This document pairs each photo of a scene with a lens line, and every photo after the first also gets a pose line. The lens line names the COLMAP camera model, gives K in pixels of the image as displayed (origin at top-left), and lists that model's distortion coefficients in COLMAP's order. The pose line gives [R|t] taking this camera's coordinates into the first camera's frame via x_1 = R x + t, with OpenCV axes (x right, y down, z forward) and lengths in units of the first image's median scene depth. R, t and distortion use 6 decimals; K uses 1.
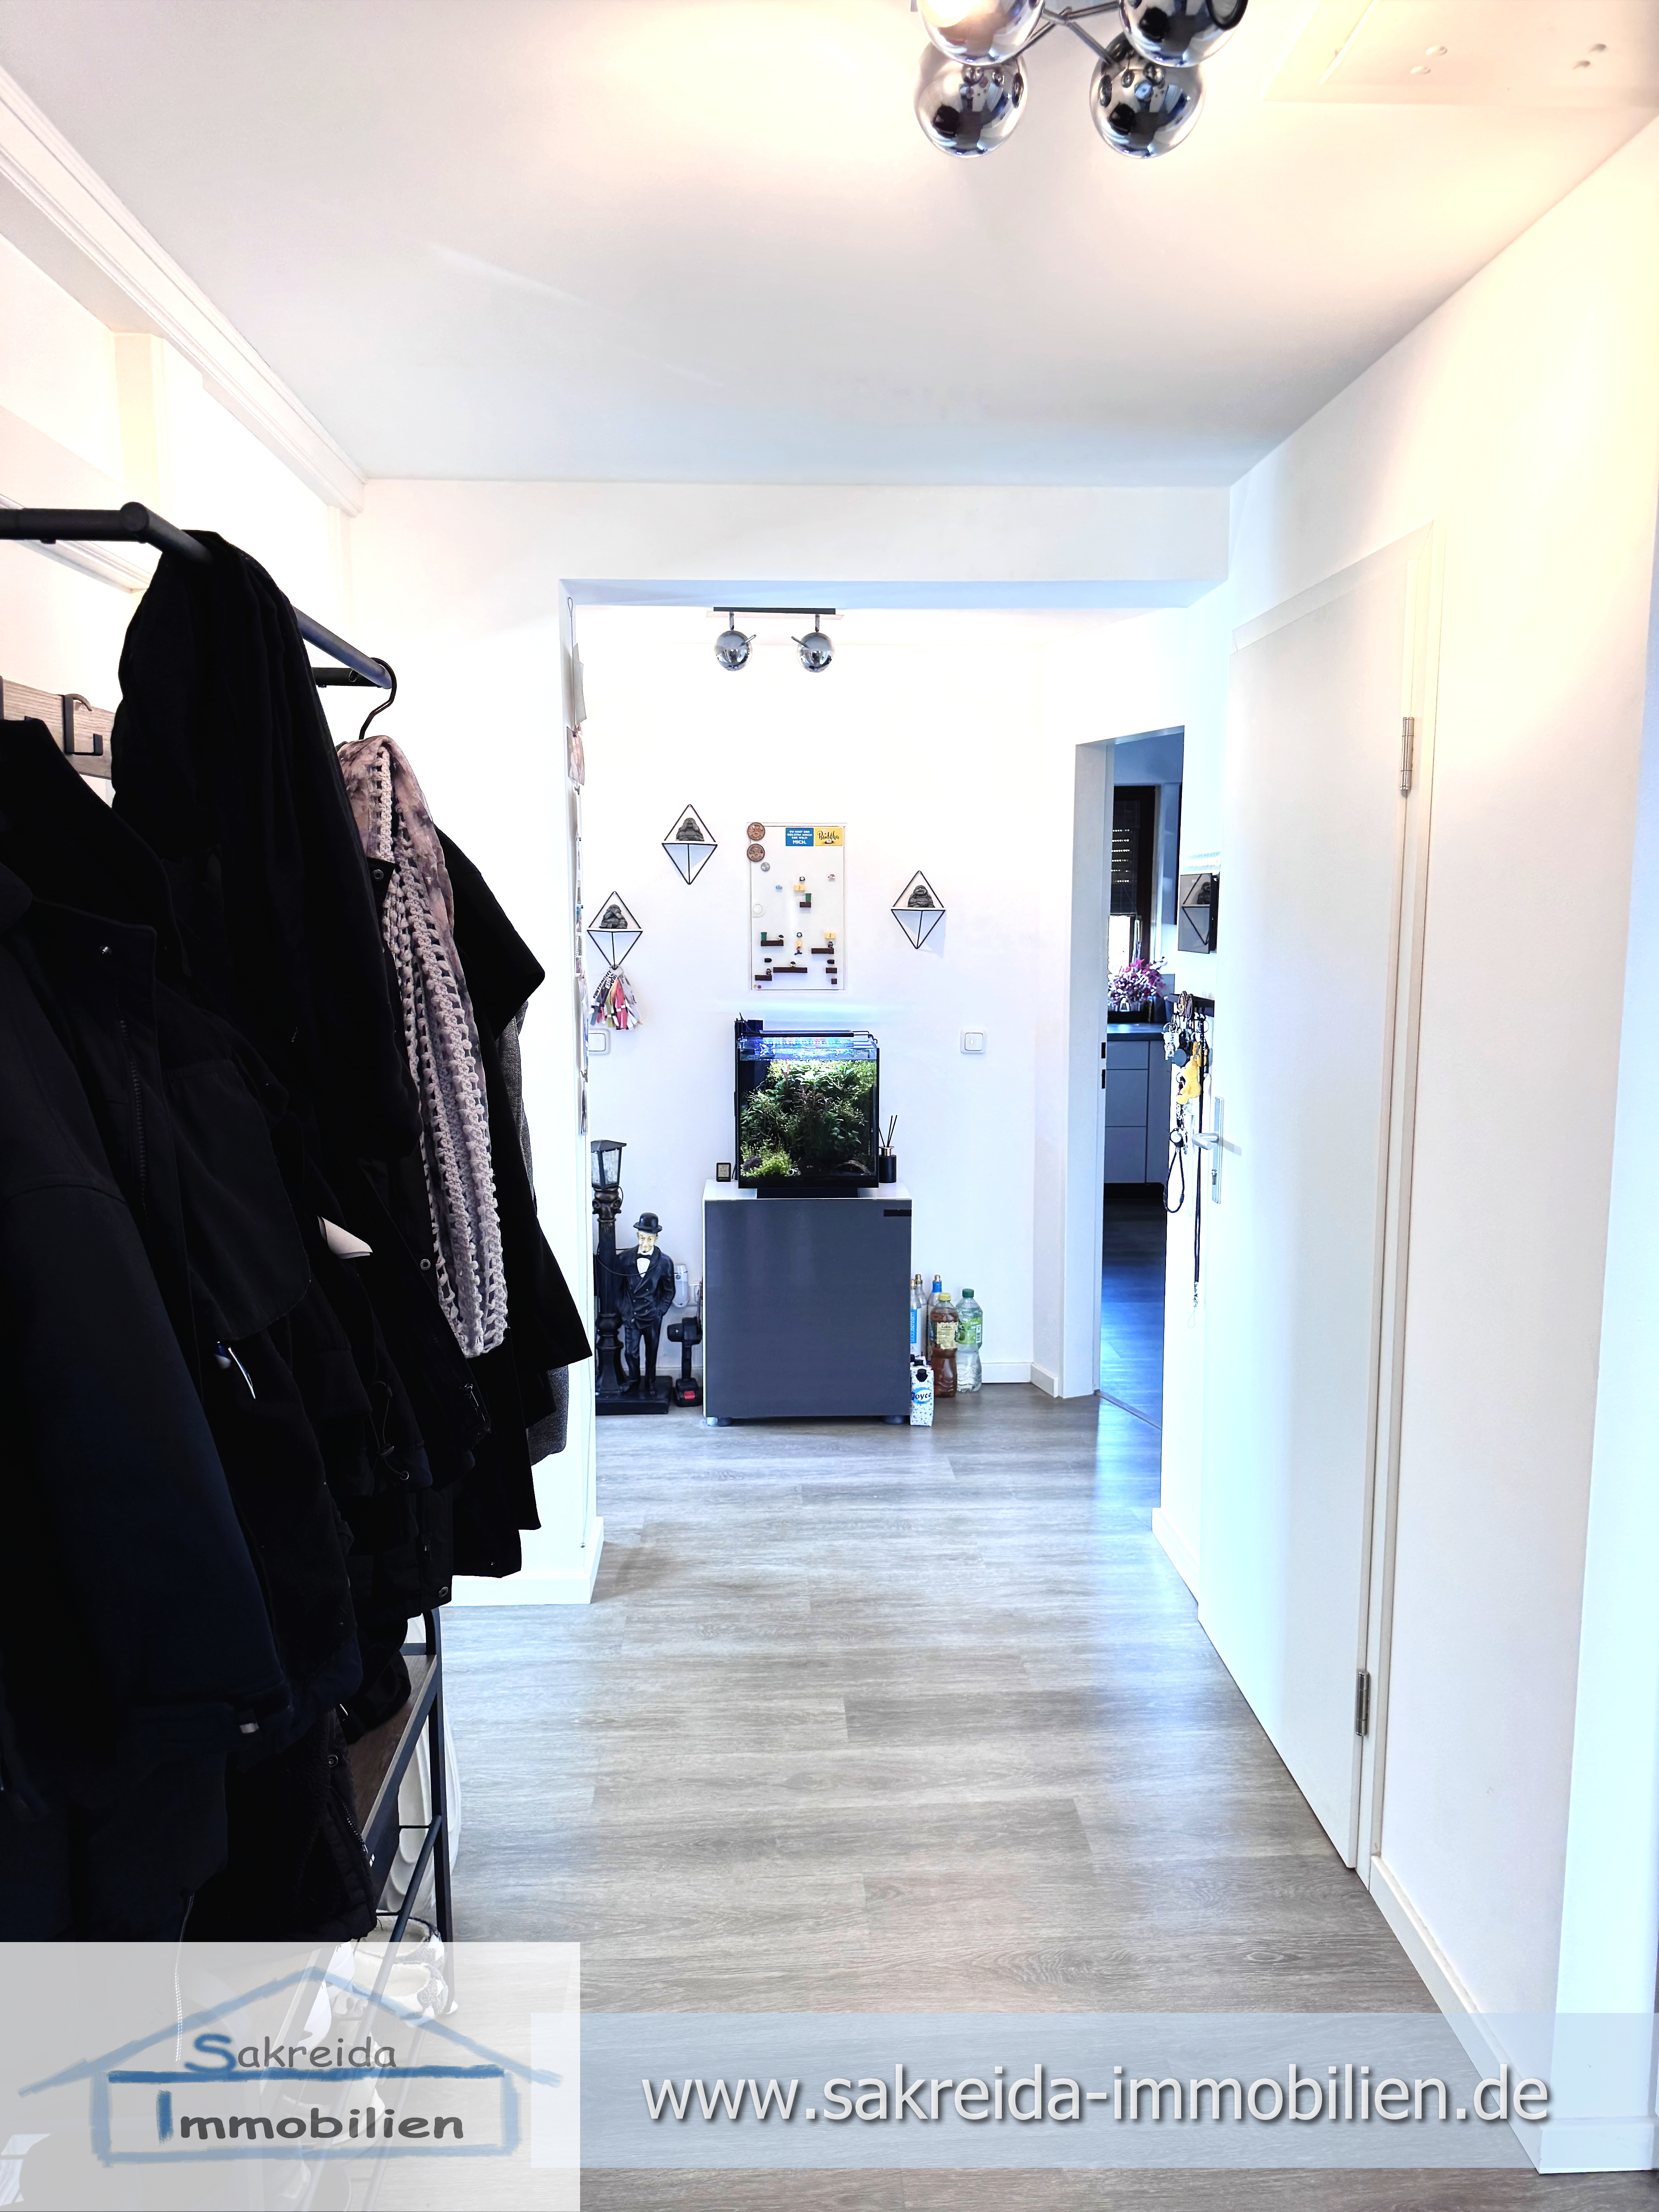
lens RADIAL K [[1533.2, 0, 827.0], [0, 1533.2, 1105.9], [0, 0, 1]] dist [0.062709, -0.019024]
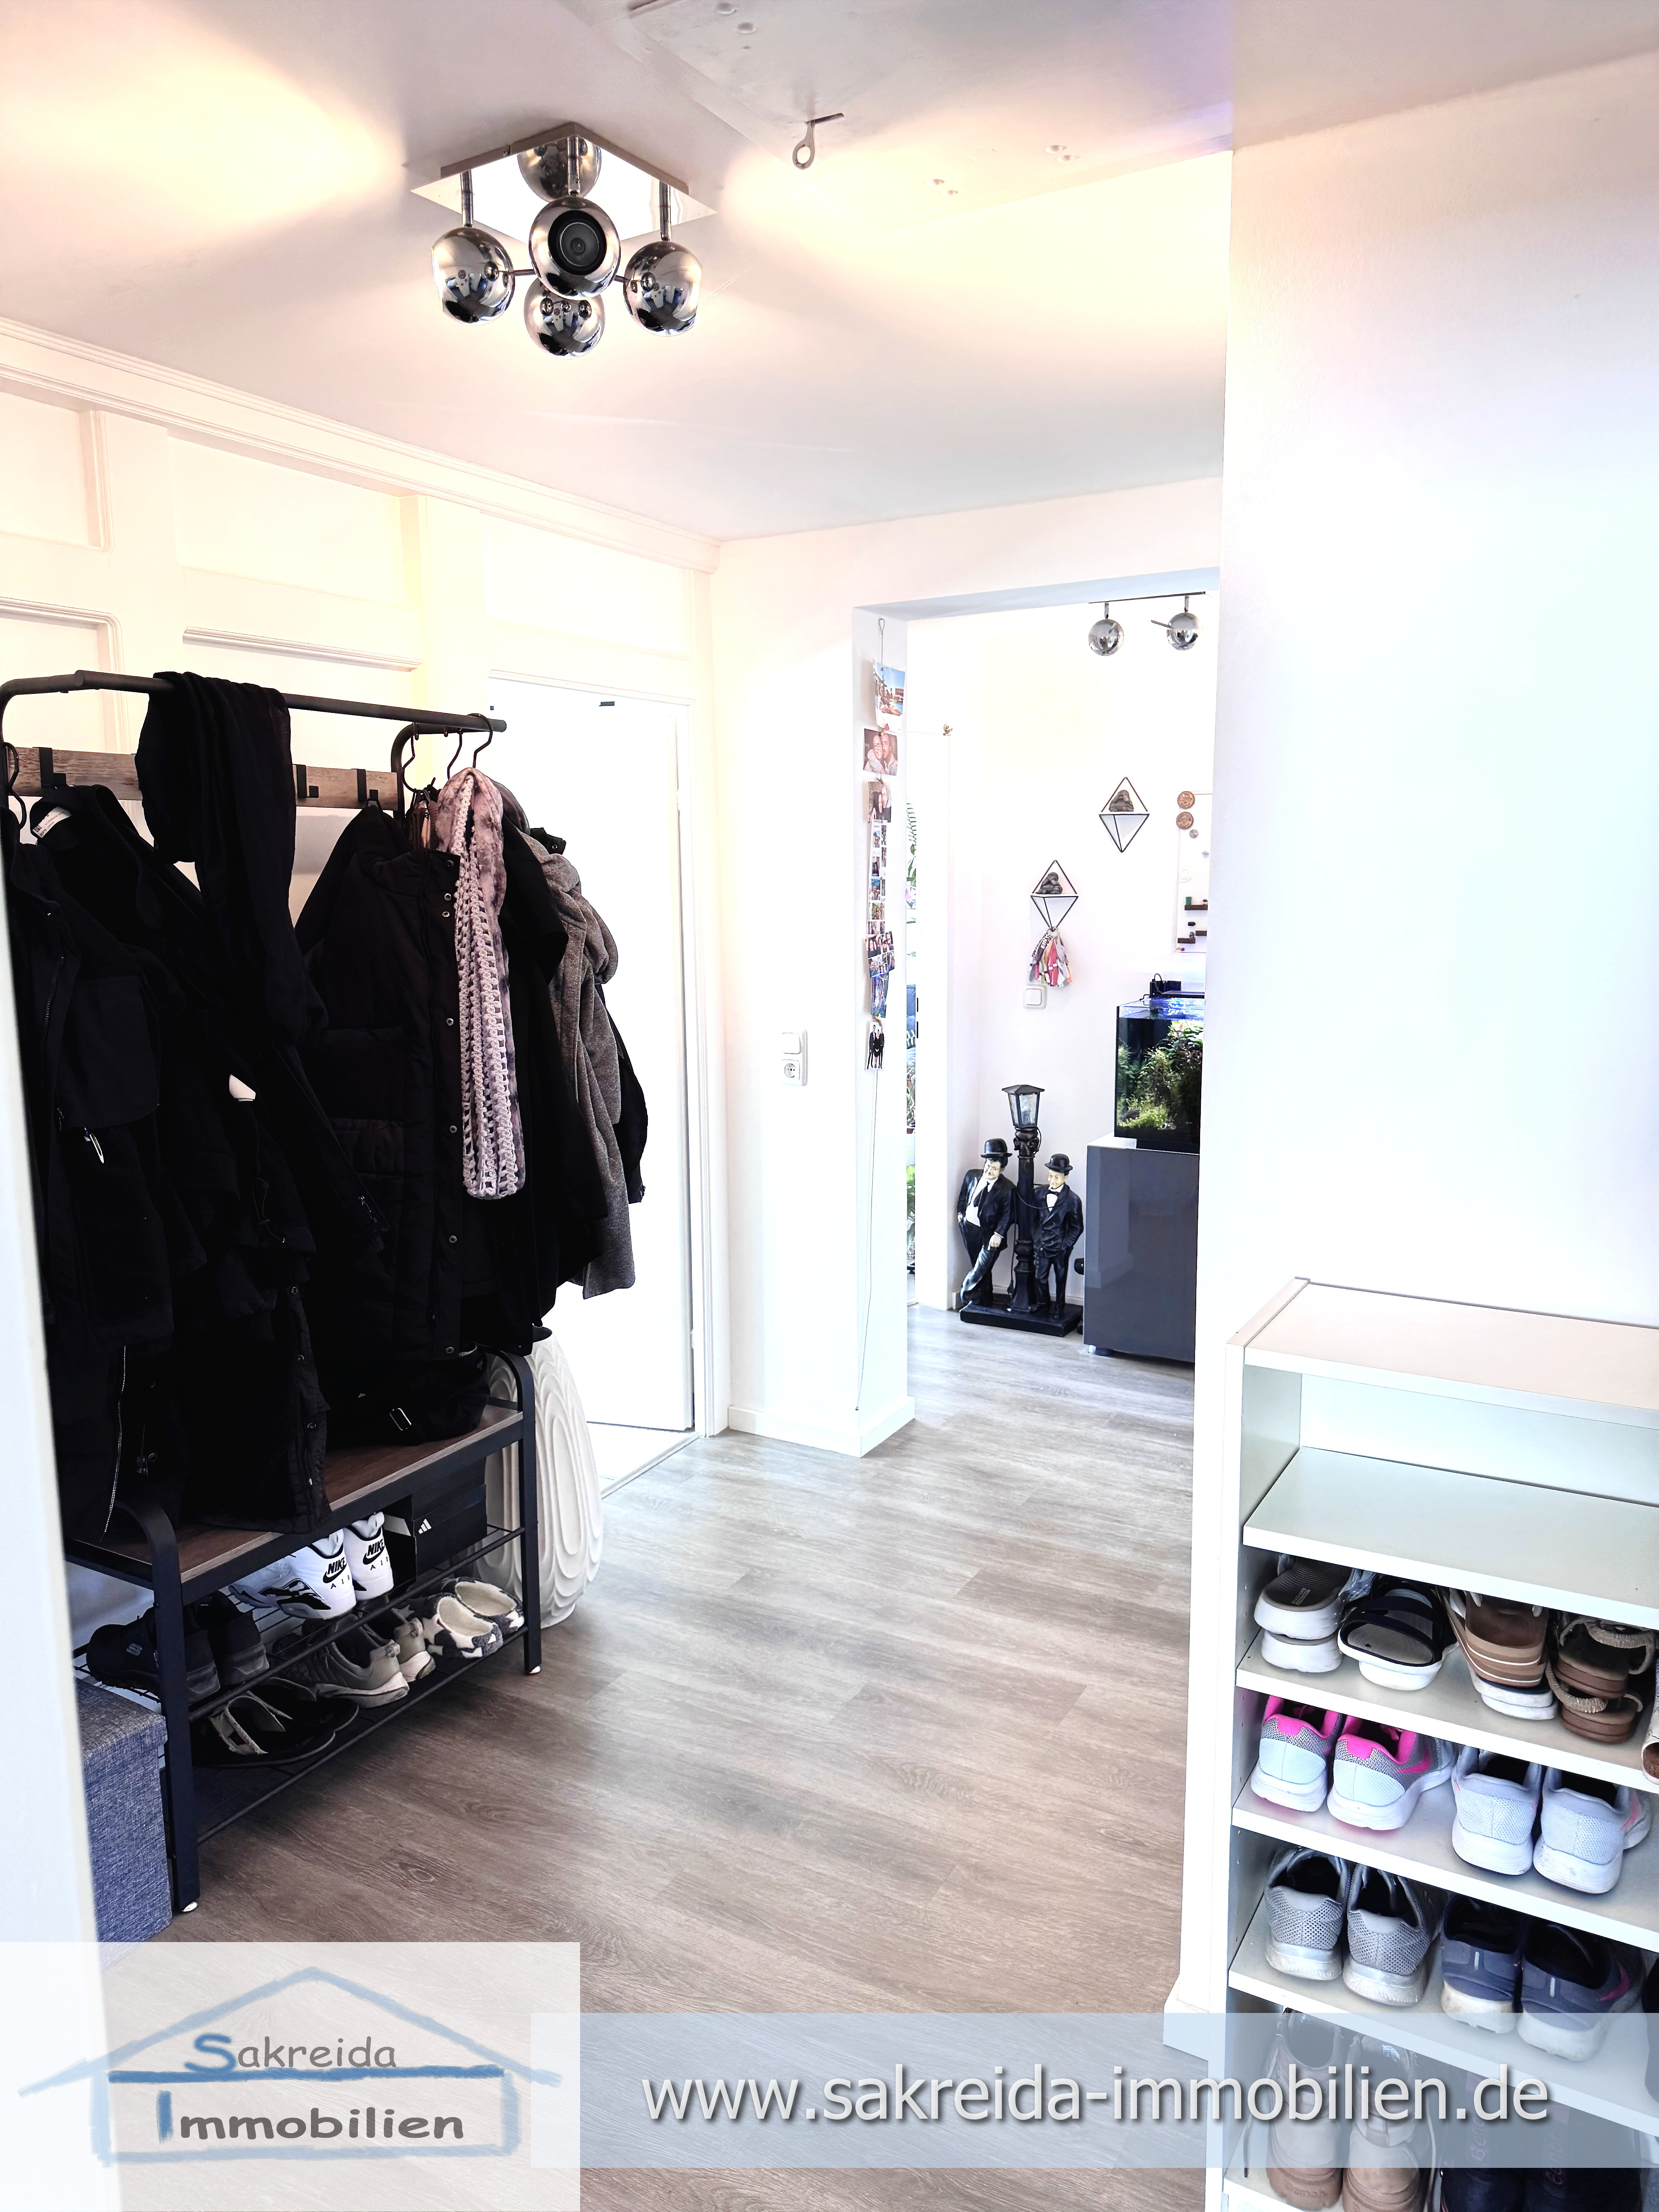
lens RADIAL K [[1533.2, 0, 819.6], [0, 1533.2, 1102.3], [0, 0, 1]] dist [0.062709, -0.019024]
pose [[0.838905, 0.074317, -0.539181, 0.371871], [-0.061515, 0.997233, 0.041743, -0.002618], [0.540791, -0.001851, 0.841155, -0.021273]]
